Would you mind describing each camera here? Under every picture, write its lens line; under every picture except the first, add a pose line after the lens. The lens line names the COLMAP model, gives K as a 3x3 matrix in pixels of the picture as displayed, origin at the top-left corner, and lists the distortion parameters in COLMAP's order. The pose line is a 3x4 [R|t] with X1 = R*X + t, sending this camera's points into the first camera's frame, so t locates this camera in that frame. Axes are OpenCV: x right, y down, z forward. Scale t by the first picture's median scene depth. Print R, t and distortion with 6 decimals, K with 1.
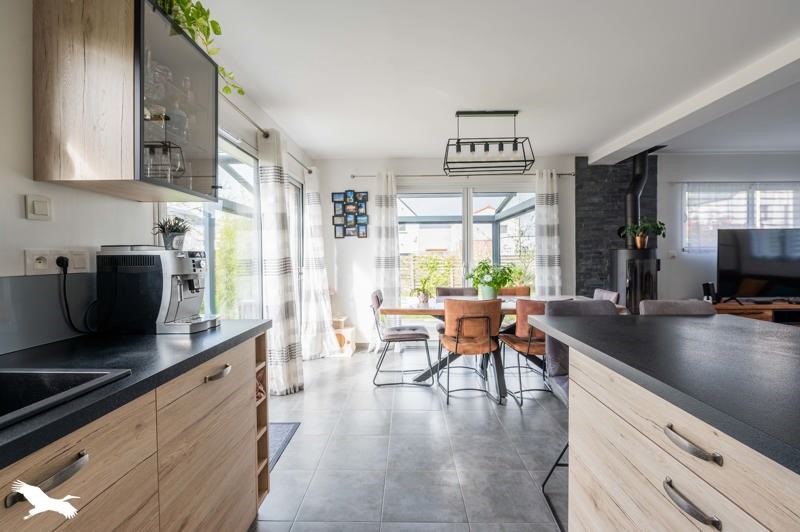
lens RADIAL K [[361.7, 0, 398.9], [0, 361.7, 260.6], [0, 0, 1]] dist [-0.019385, -0.000186]
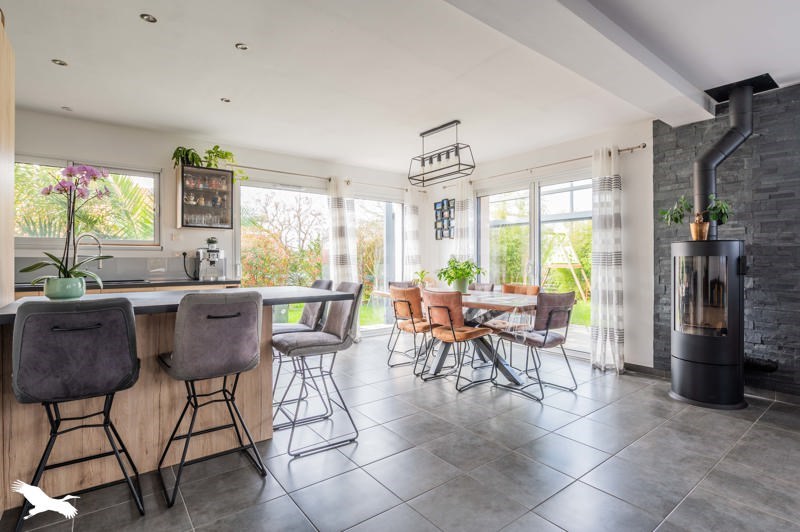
lens RADIAL K [[393.5, 0, 404.4], [0, 393.5, 263.0], [0, 0, 1]] dist [-0.001126, -0.000259]
pose [[0.638369, 0.011994, -0.769637, 0.793600], [-0.013754, 0.999897, 0.004173, 0.011458], [0.769608, 0.007922, 0.638468, 0.079346]]
